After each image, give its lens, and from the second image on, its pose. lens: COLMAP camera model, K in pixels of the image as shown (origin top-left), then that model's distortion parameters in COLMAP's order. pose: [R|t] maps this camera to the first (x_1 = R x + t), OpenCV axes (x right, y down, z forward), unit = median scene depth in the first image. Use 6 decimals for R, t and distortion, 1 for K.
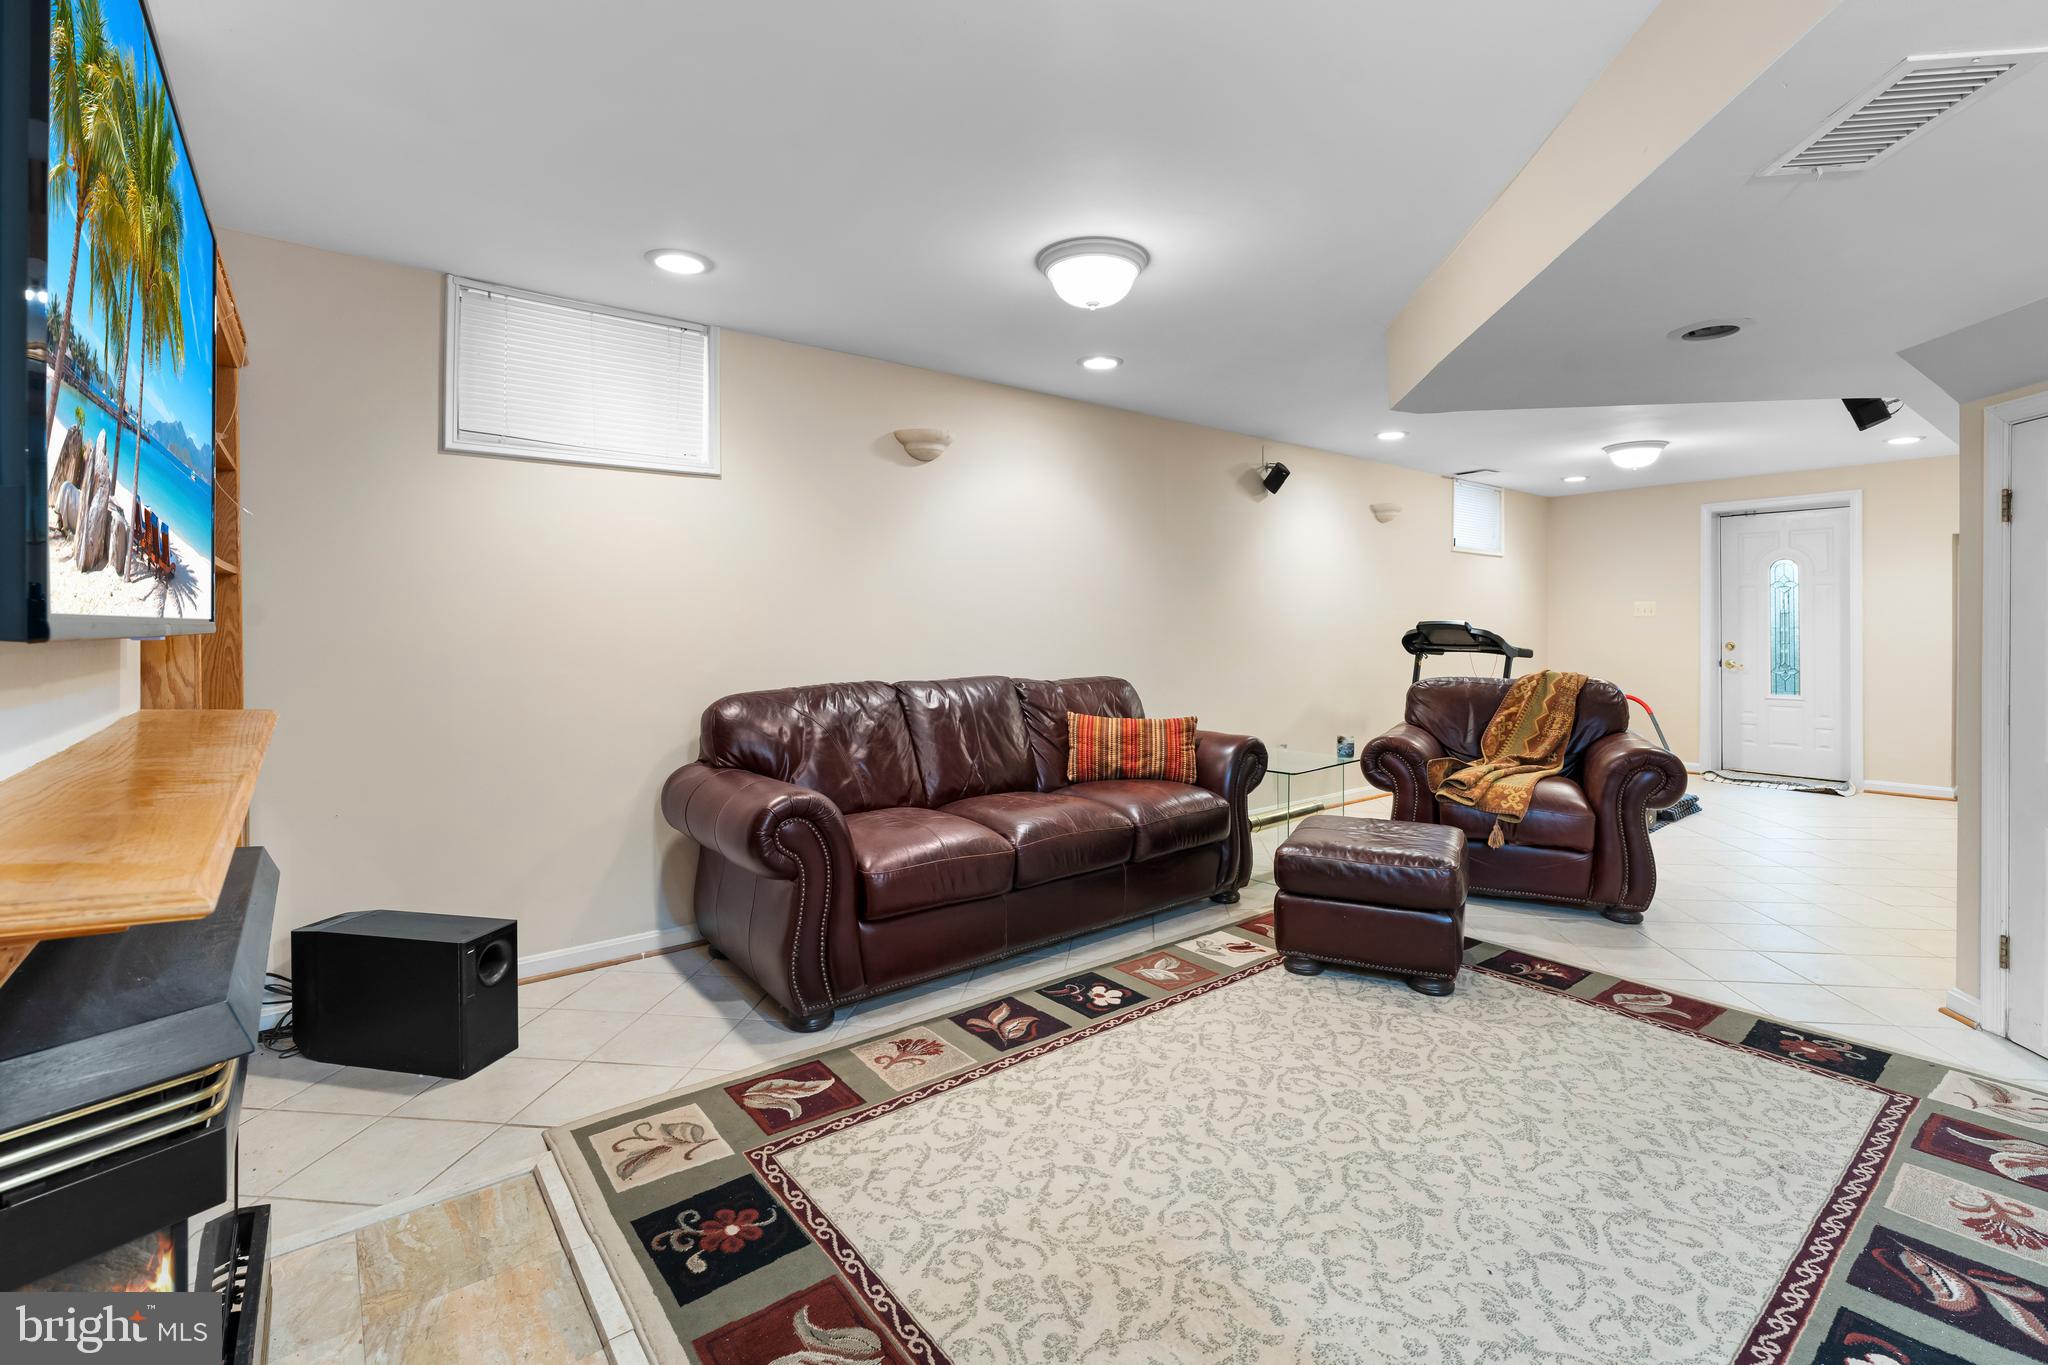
lens RADIAL K [[908.5, 0, 1047.5], [0, 908.5, 629.4], [0, 0, 1]] dist [-0.003924, 0.000554]
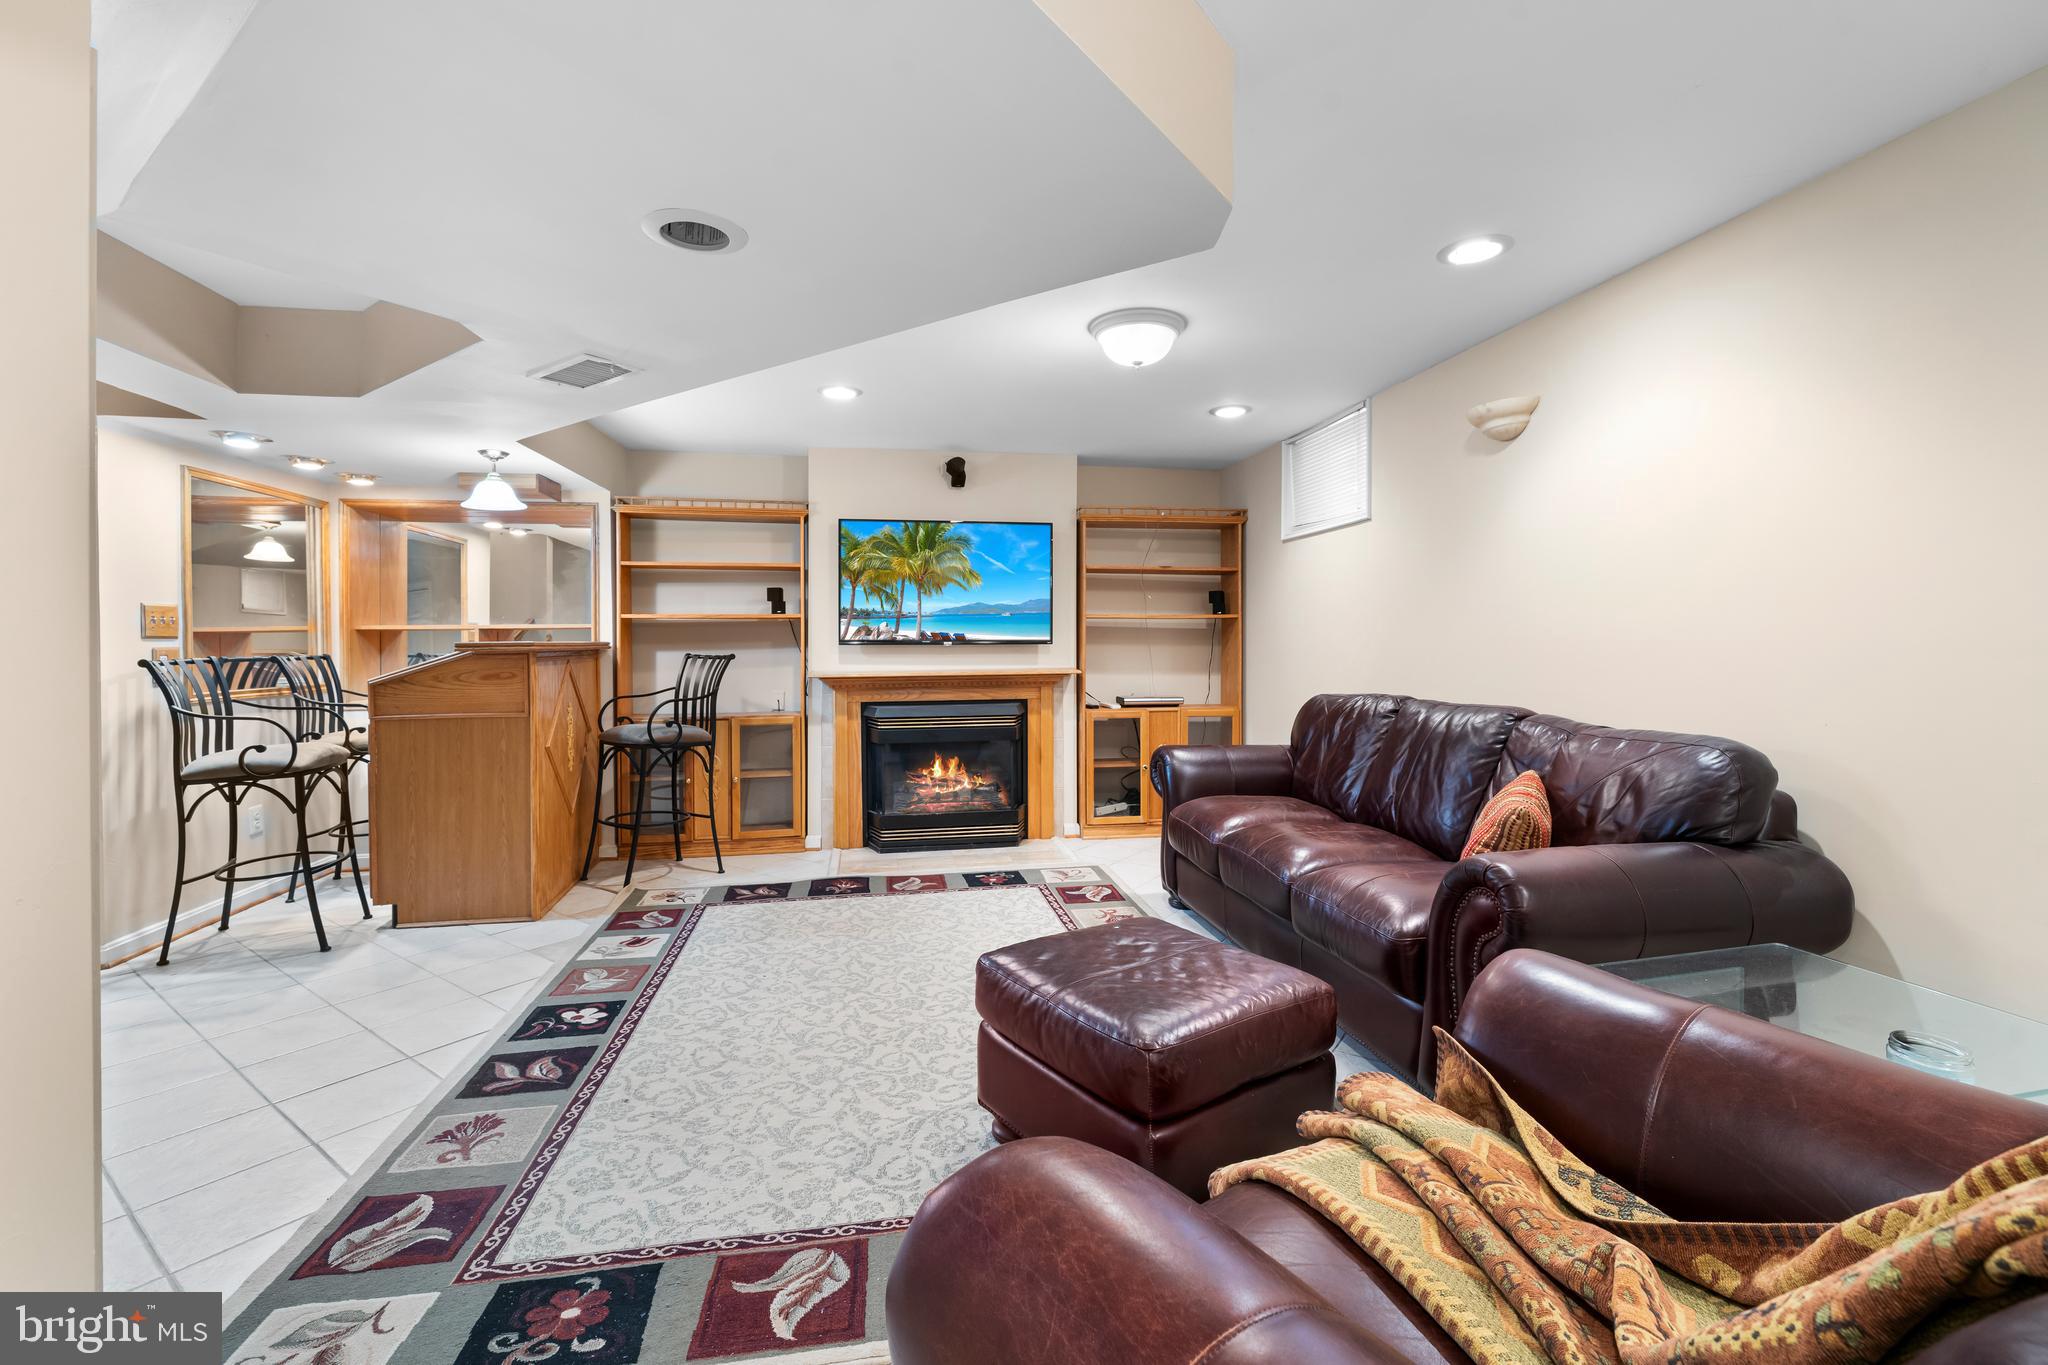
lens RADIAL K [[878.2, 0, 1023.7], [0, 878.2, 643.3], [0, 0, 1]] dist [-0.002990, -0.000405]
pose [[-0.487227, 0.005613, -0.873257, 1.146449], [0.003049, 0.999984, 0.004727, -0.007348], [0.873270, -0.000359, -0.487236, 1.482981]]
